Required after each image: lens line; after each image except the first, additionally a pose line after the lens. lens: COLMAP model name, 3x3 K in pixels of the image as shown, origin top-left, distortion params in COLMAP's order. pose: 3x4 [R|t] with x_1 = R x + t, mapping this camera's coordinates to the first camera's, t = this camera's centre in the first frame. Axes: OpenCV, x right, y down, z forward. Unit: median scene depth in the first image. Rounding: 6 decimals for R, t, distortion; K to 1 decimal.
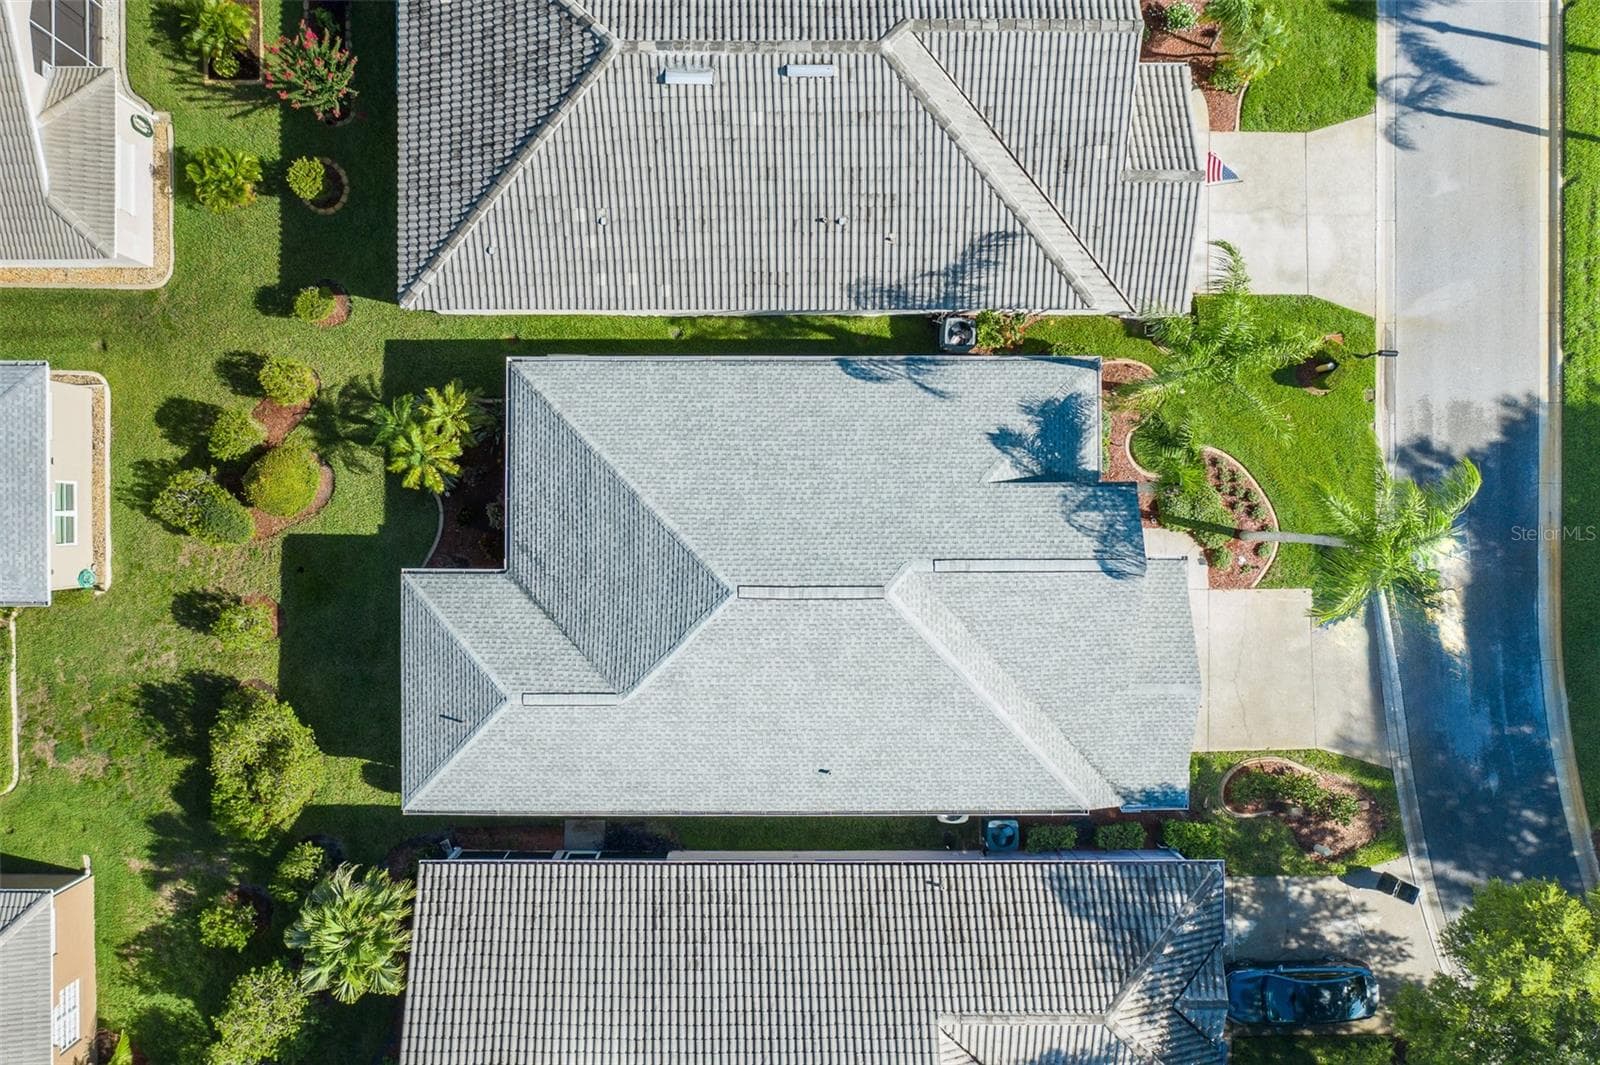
lens RADIAL K [[1254.3, 0, 799.8], [0, 1254.3, 535.1], [0, 0, 1]] dist [-0.030115, 0.013738]
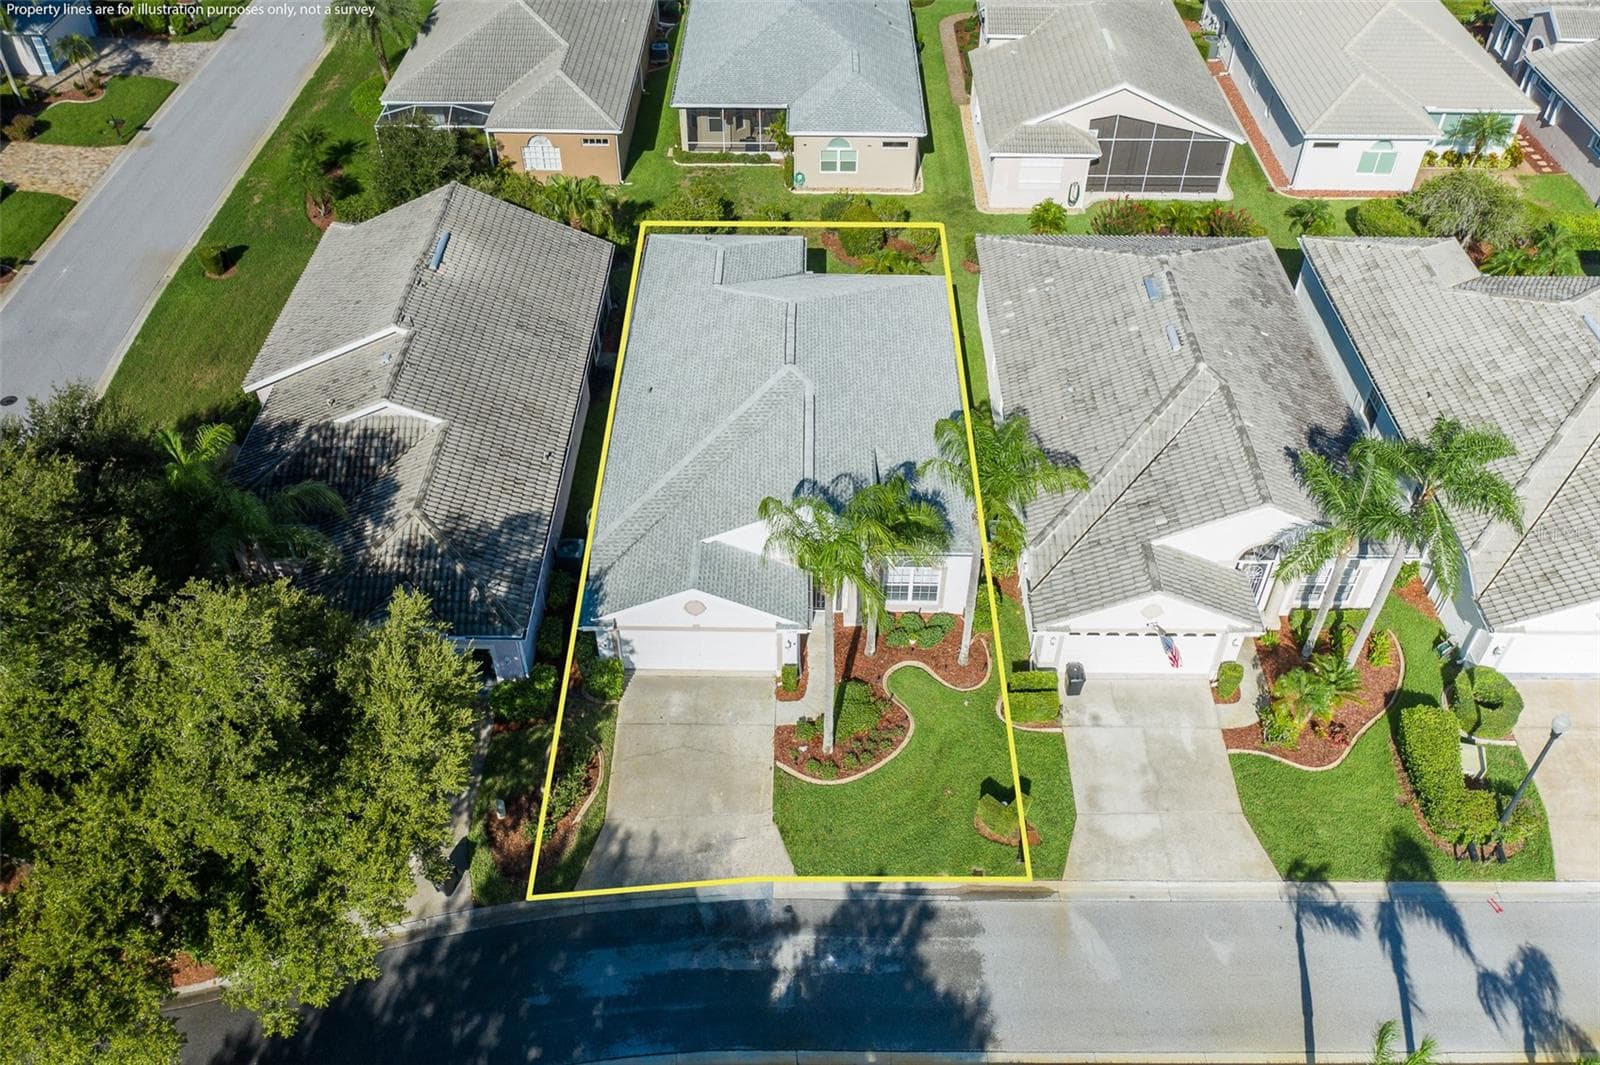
lens RADIAL K [[1254.3, 0, 800.7], [0, 1254.3, 532.9], [0, 0, 1]] dist [-0.030115, 0.013738]
pose [[-0.012405, 0.689242, -0.724425, 0.987770], [-0.999813, -0.019294, -0.001236, 0.026614], [-0.014829, 0.724274, 0.689353, 0.182913]]
